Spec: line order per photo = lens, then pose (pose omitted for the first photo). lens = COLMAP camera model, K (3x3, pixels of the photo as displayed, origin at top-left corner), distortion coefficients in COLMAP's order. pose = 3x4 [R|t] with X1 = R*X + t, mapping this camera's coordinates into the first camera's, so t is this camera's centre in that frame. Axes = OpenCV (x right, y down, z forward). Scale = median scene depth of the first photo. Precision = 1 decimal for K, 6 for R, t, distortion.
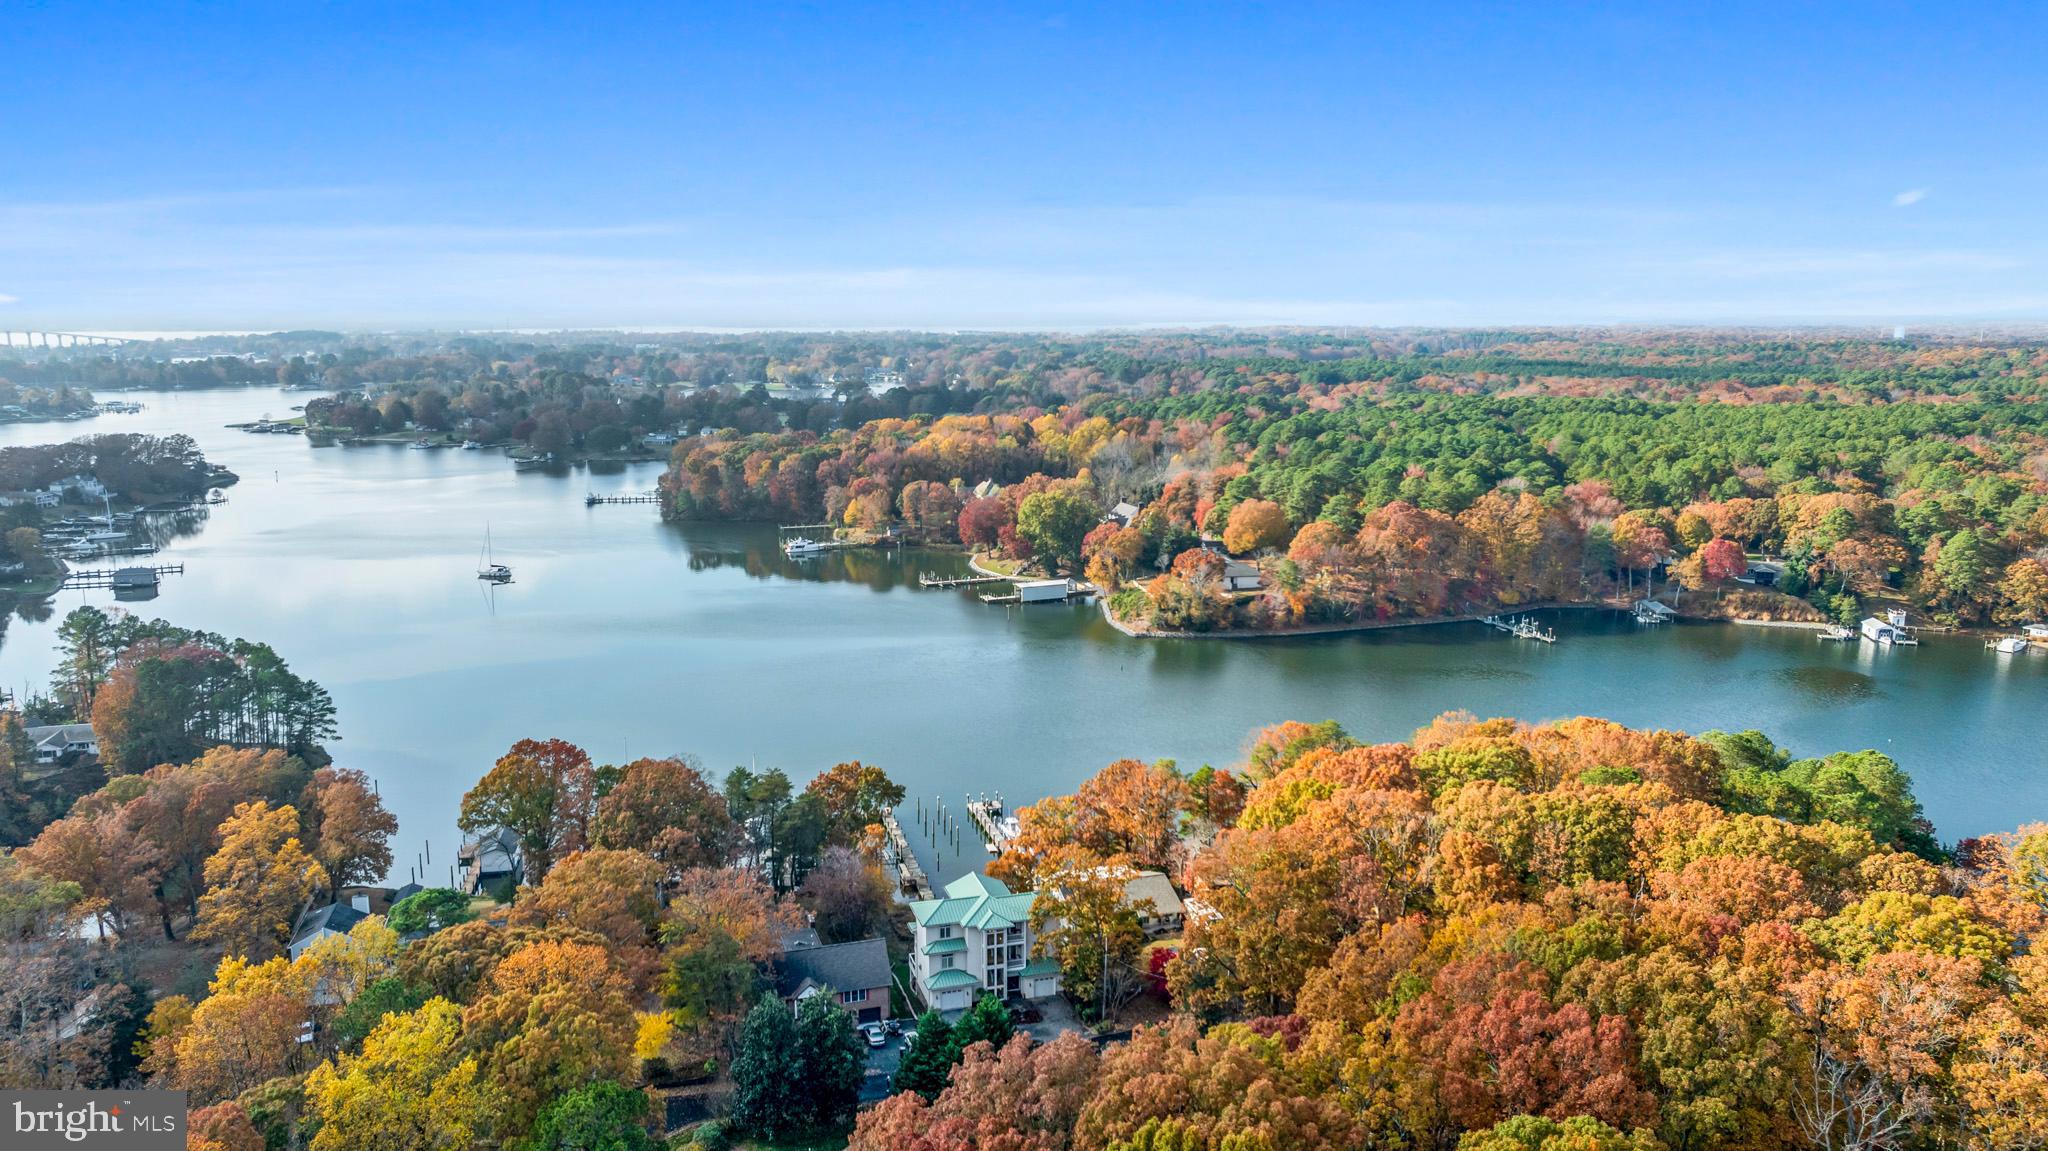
lens RADIAL K [[1456.8, 0, 1024.3], [0, 1456.8, 575.8], [0, 0, 1]] dist [-0.032228, 0.029654]
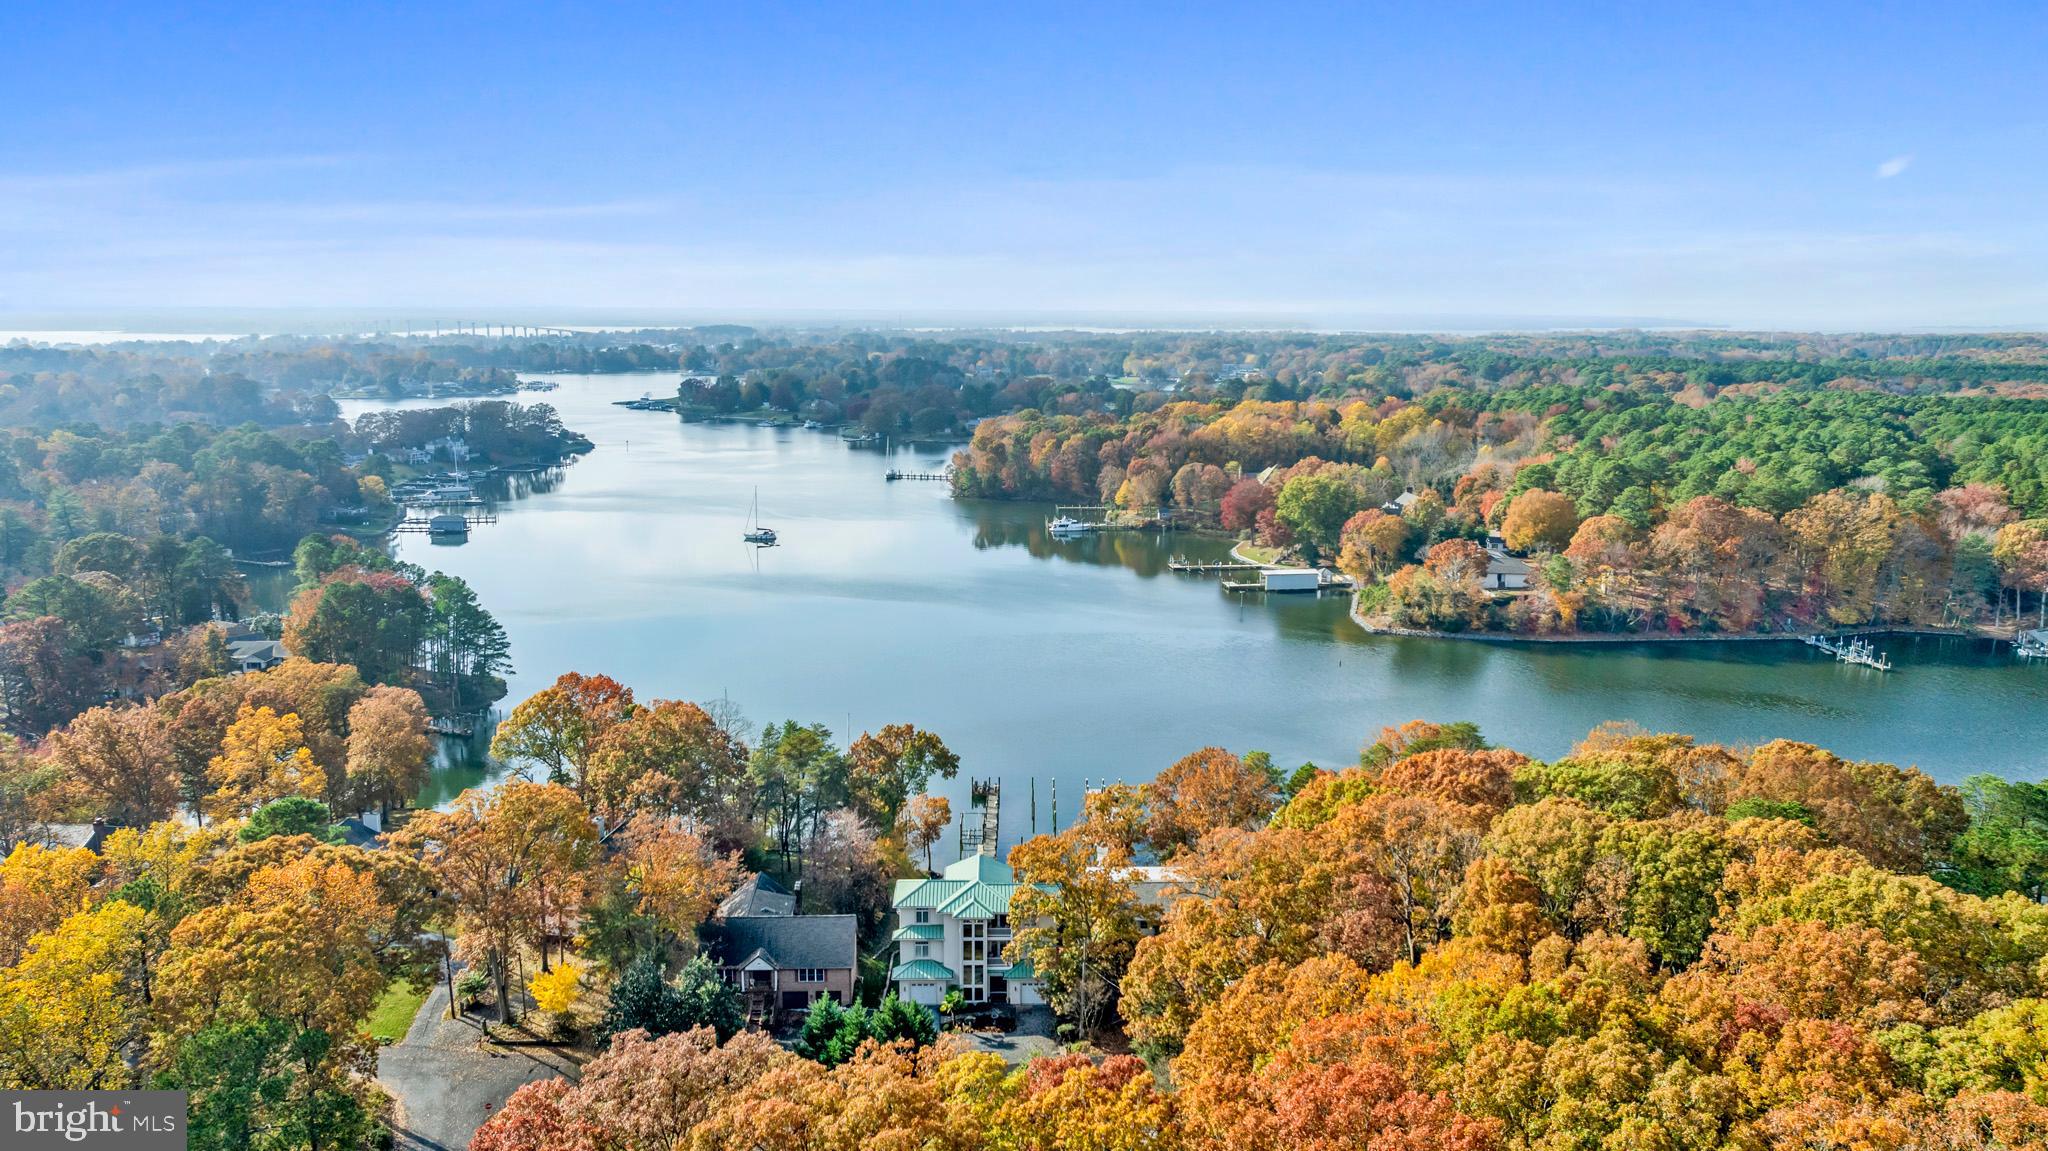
lens RADIAL K [[1456.8, 0, 1018.7], [0, 1456.8, 574.0], [0, 0, 1]] dist [-0.032228, 0.029654]
pose [[0.962811, 0.052050, -0.265113, 0.090780], [-0.053257, 0.998577, 0.002638, 0.013317], [0.264874, 0.011579, 0.964214, 0.066788]]
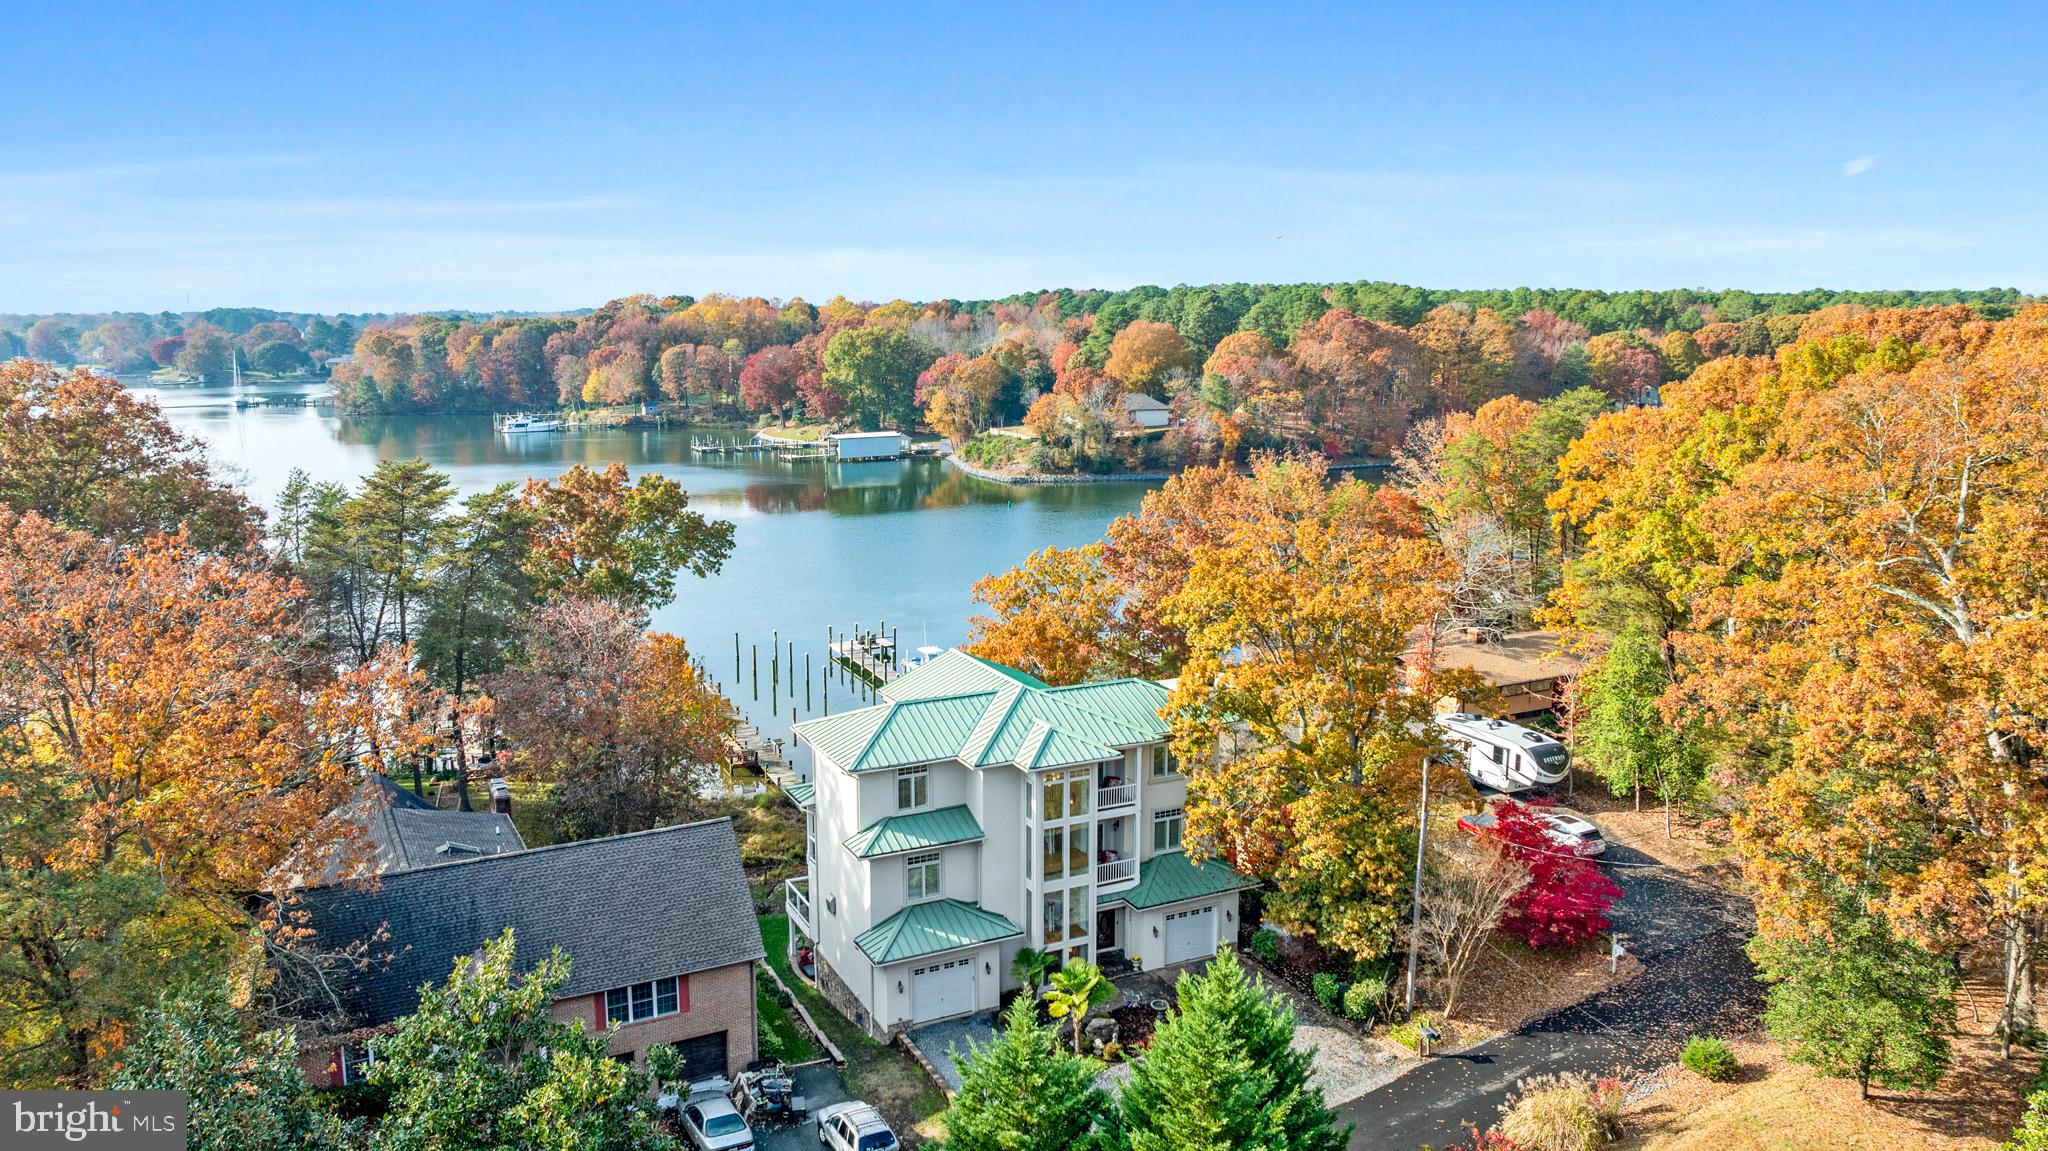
lens RADIAL K [[1456.8, 0, 1030.4], [0, 1456.8, 560.4], [0, 0, 1]] dist [-0.032228, 0.029654]
pose [[0.984538, -0.029397, 0.172686, -0.034037], [0.032125, 0.999399, -0.013022, 0.079951], [-0.172199, 0.018369, 0.984891, 0.269057]]
